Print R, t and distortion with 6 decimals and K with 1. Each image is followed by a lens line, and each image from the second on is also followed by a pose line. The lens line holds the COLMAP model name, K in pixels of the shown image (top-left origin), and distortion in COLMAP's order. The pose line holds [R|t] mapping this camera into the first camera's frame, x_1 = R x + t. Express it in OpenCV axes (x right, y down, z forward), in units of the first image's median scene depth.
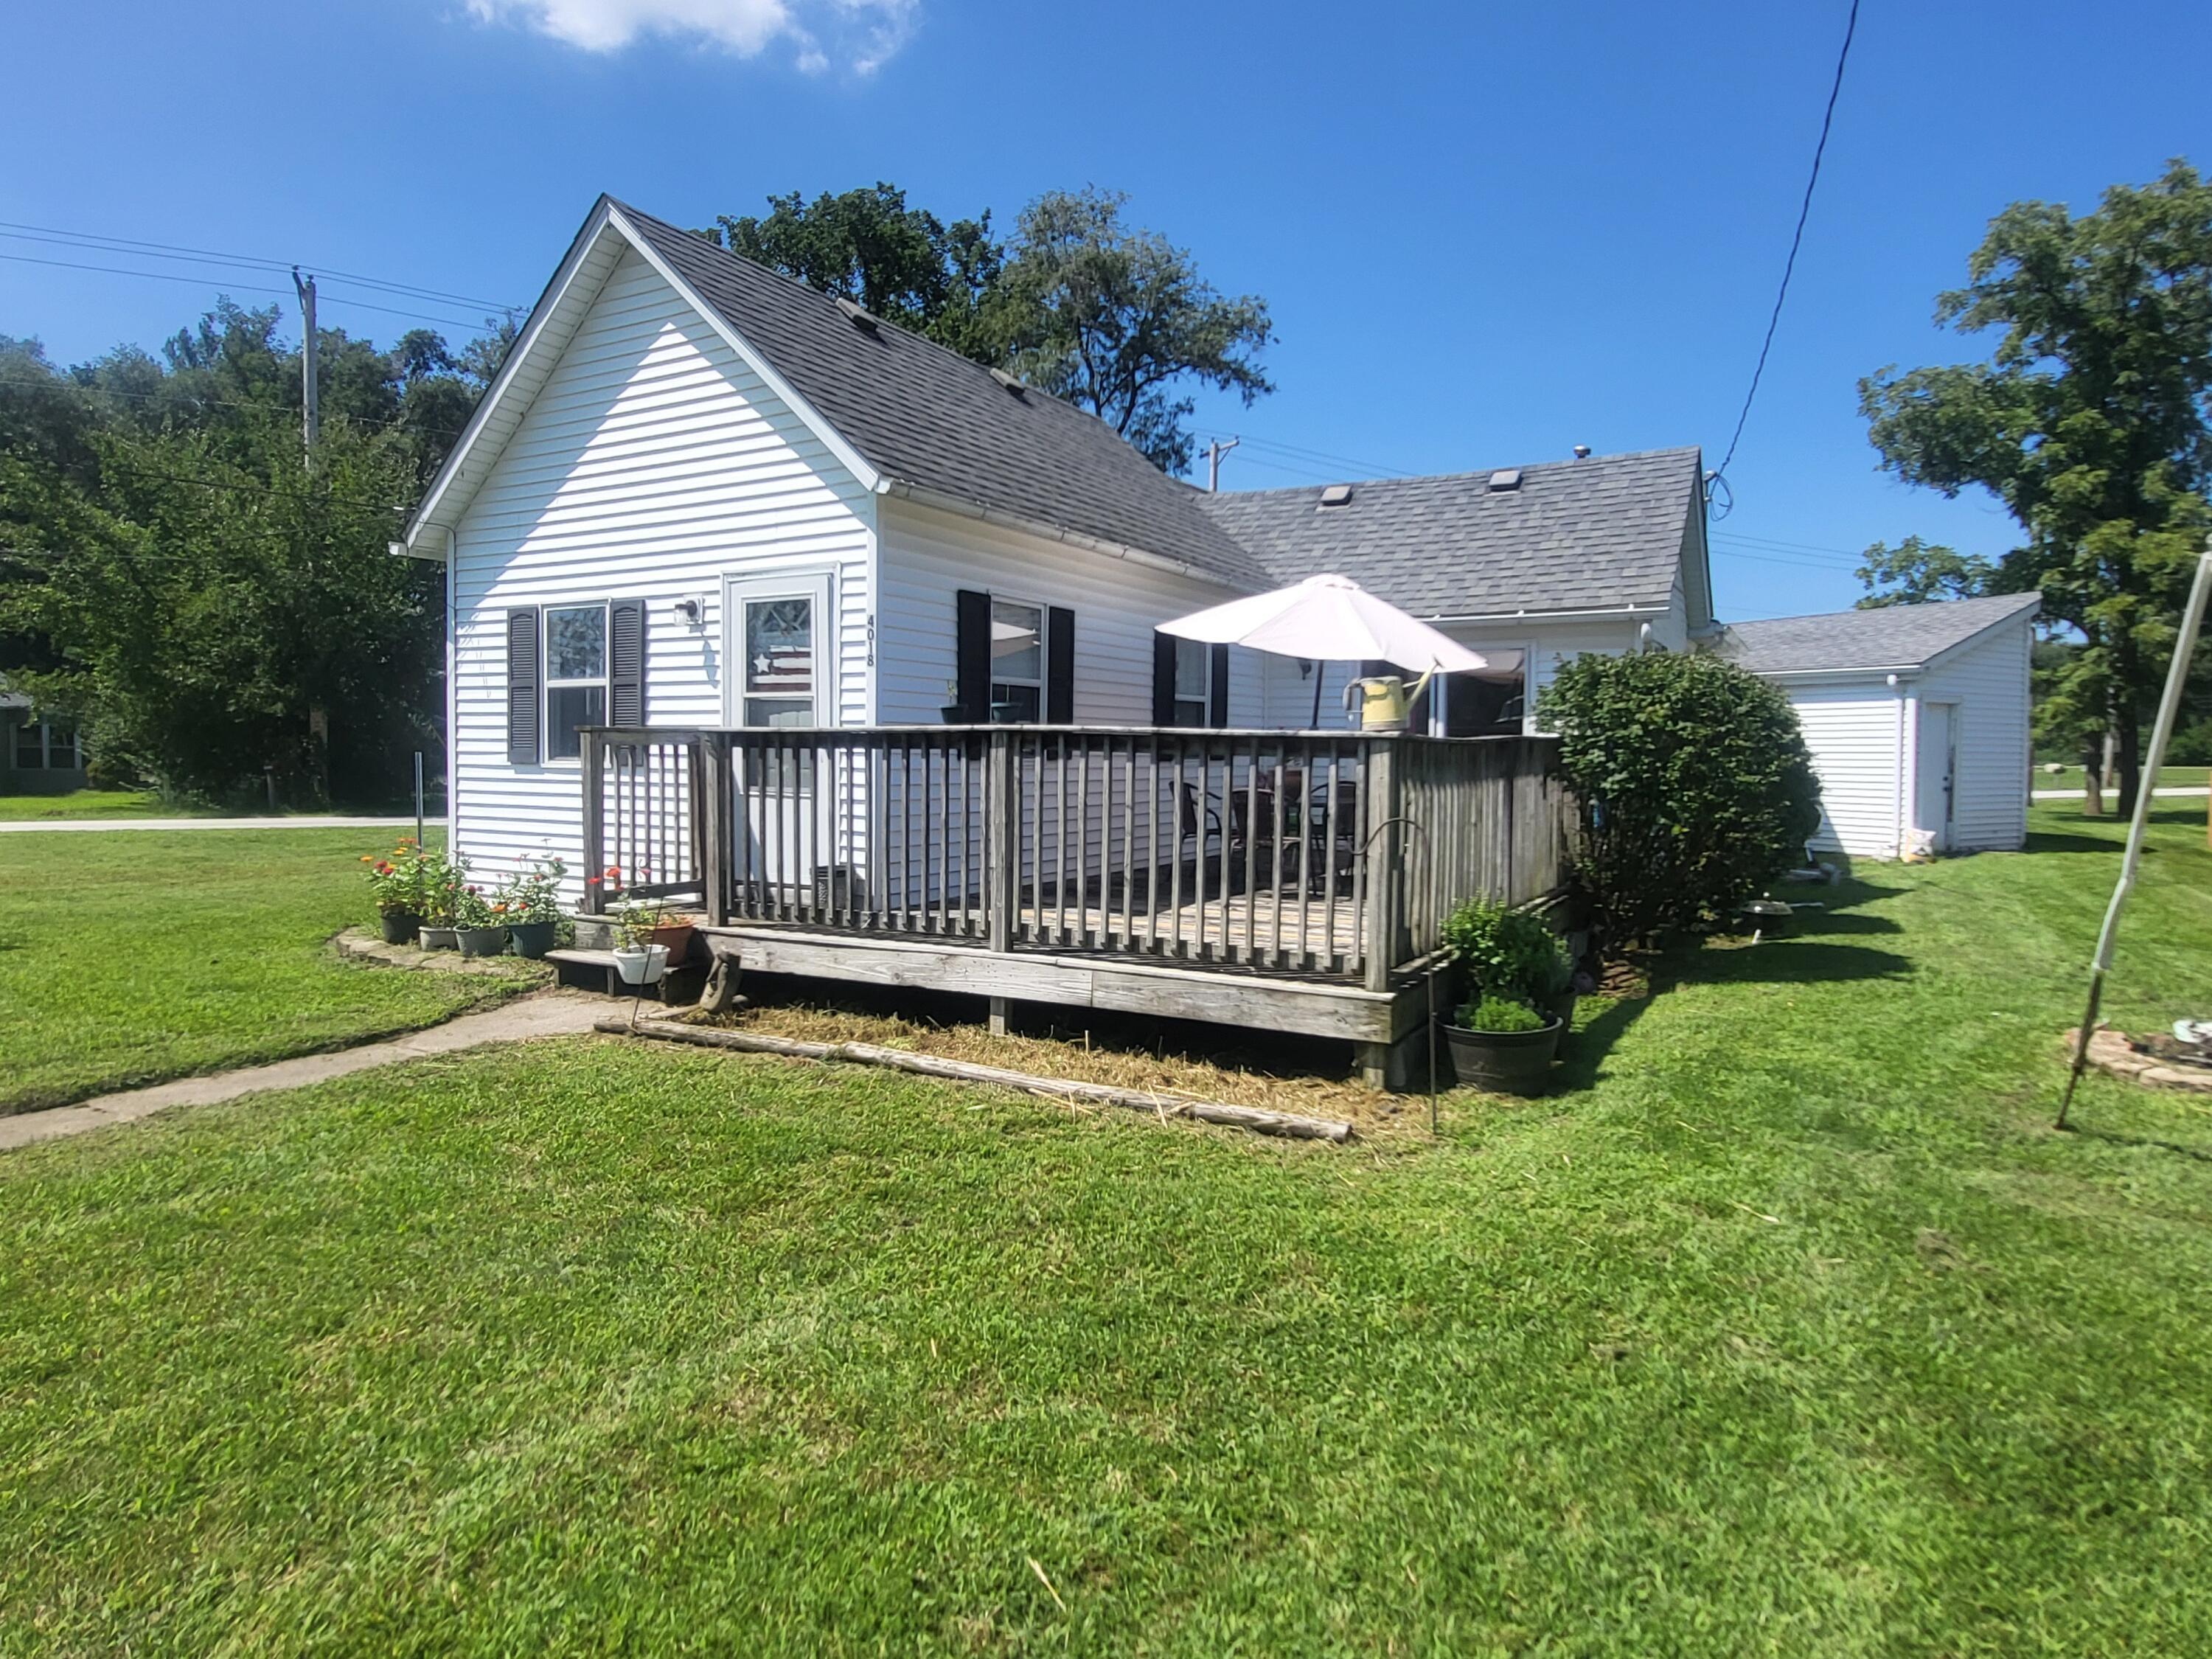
lens RADIAL K [[1291.7, 0, 1106.3], [0, 1291.7, 813.1], [0, 0, 1]] dist [0.001509, 0.001427]
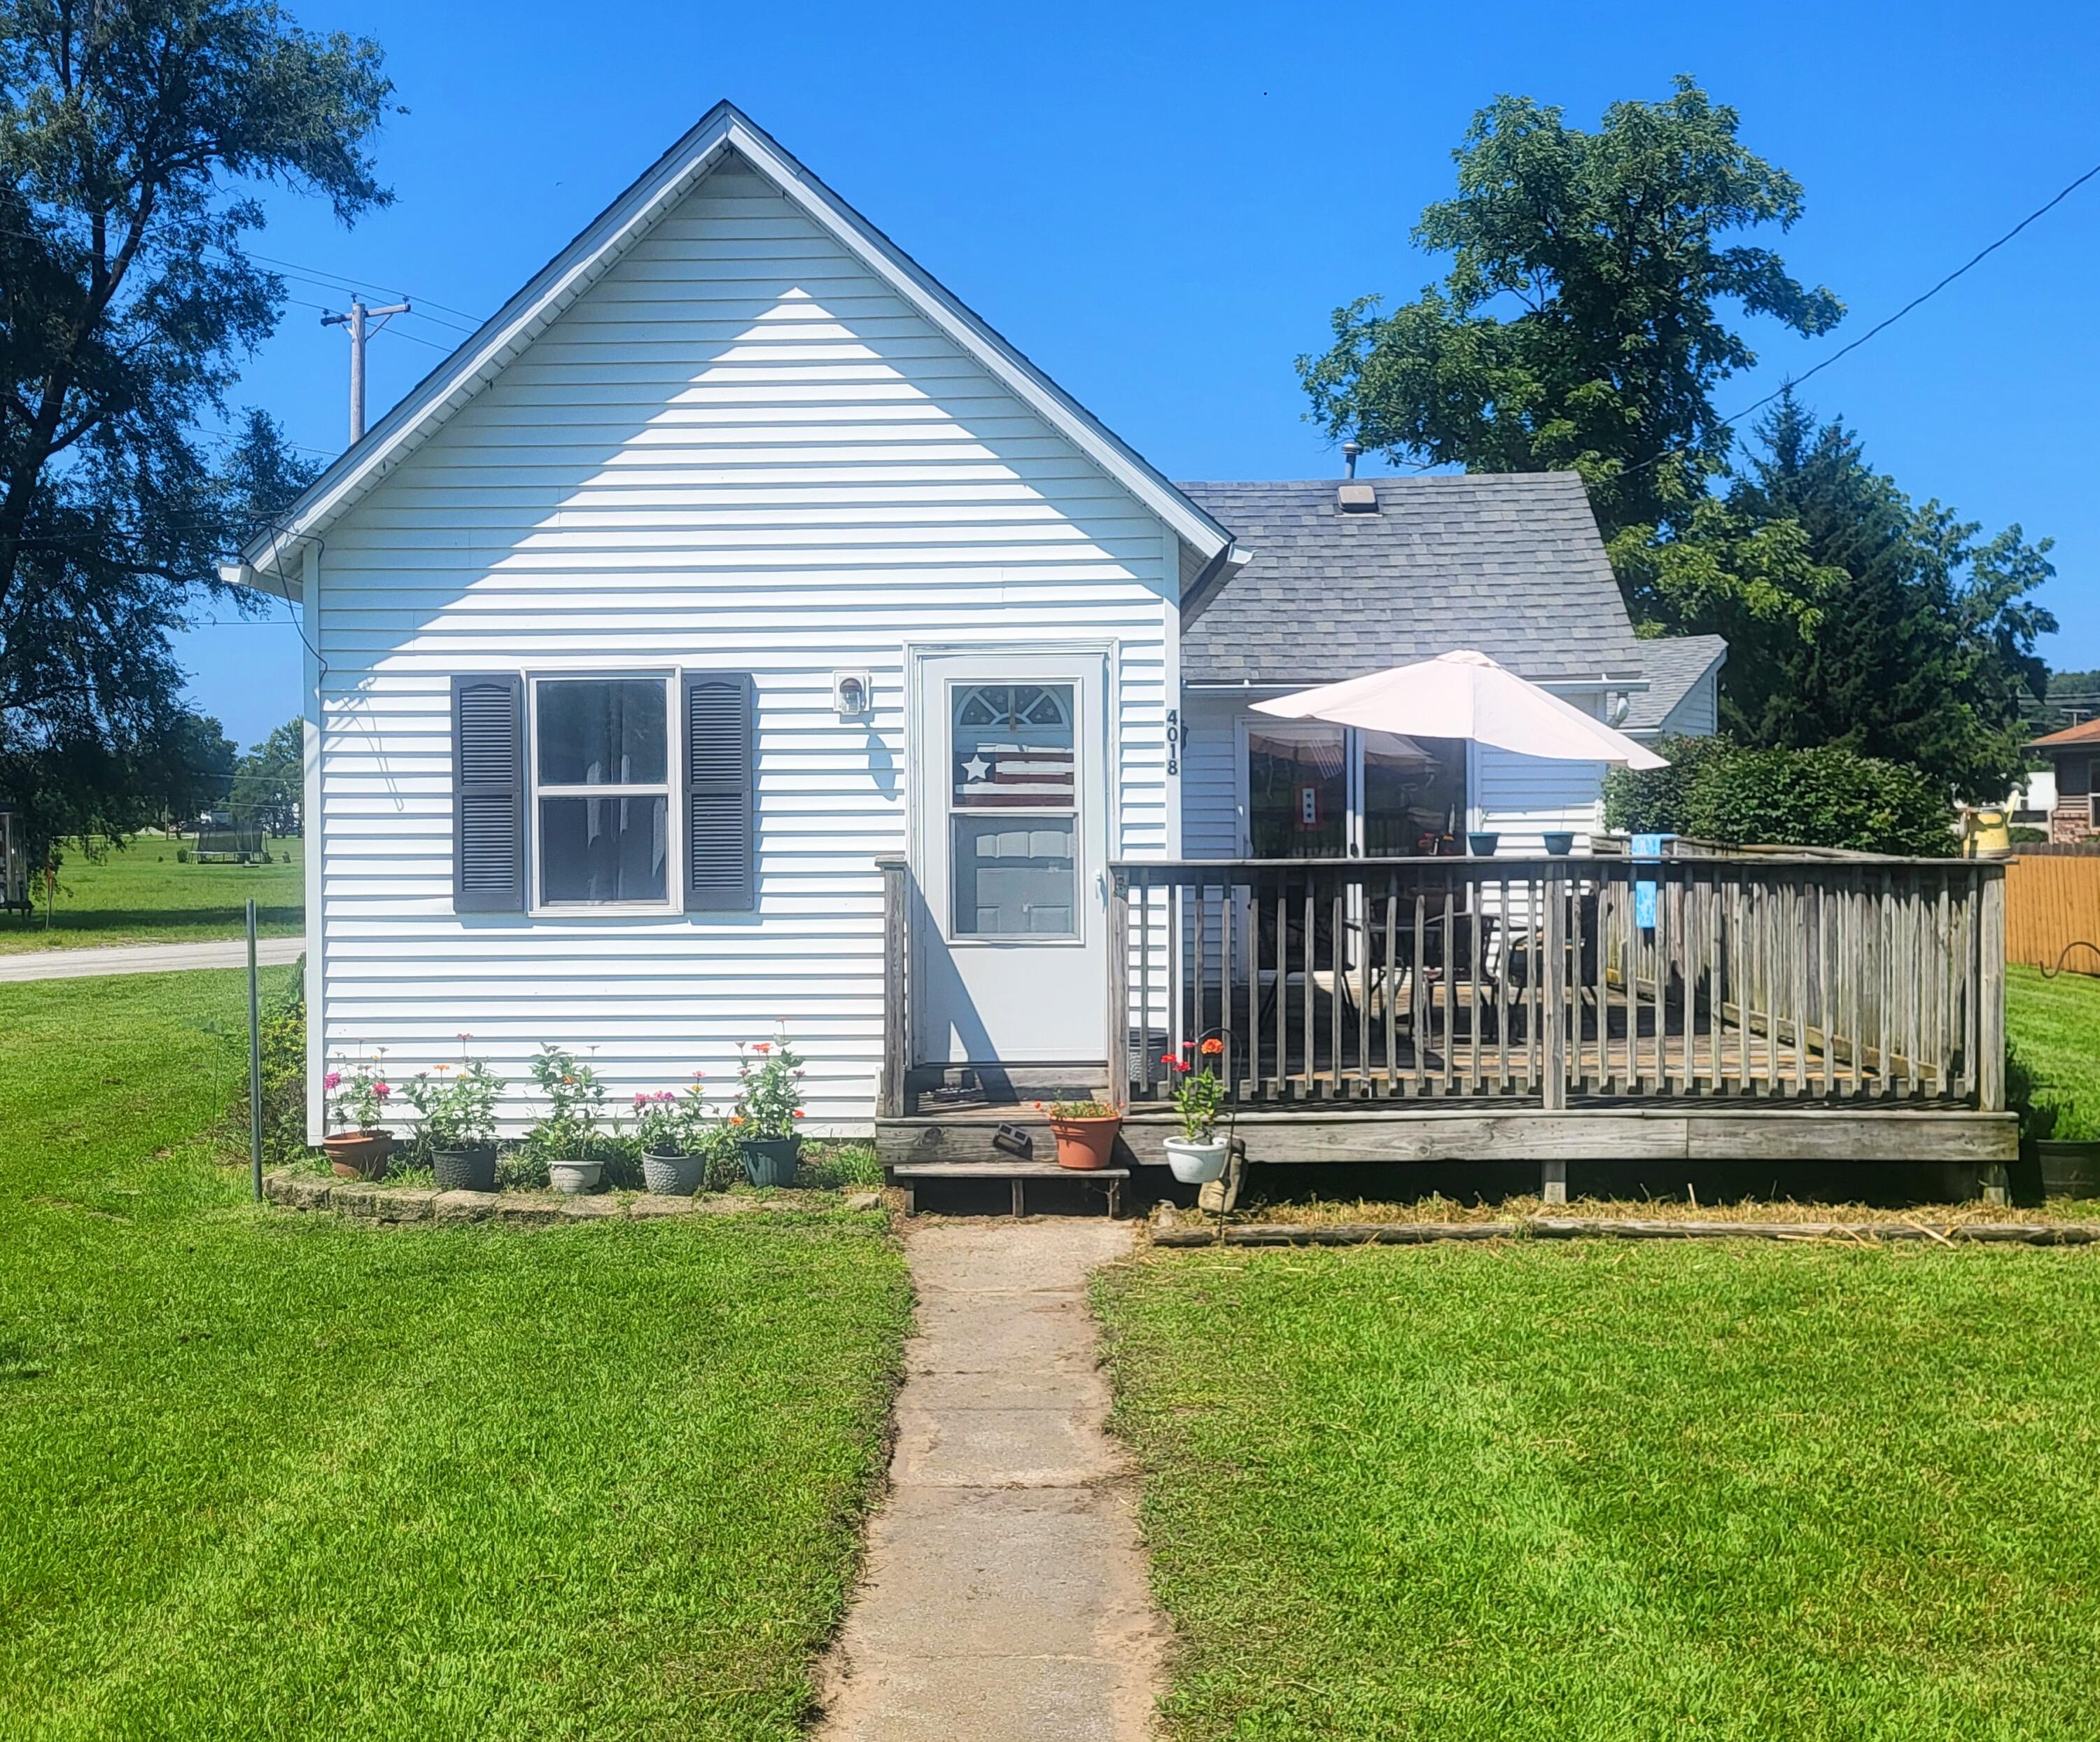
lens RADIAL K [[2245.6, 0, 1050.2], [0, 2245.6, 871.7], [0, 0, 1]] dist [0.039746, 0.000000]
pose [[0.884014, -0.025415, 0.466770, -0.832110], [0.037732, 0.999142, -0.017060, -0.032316], [-0.465936, 0.032694, 0.884214, -0.160003]]
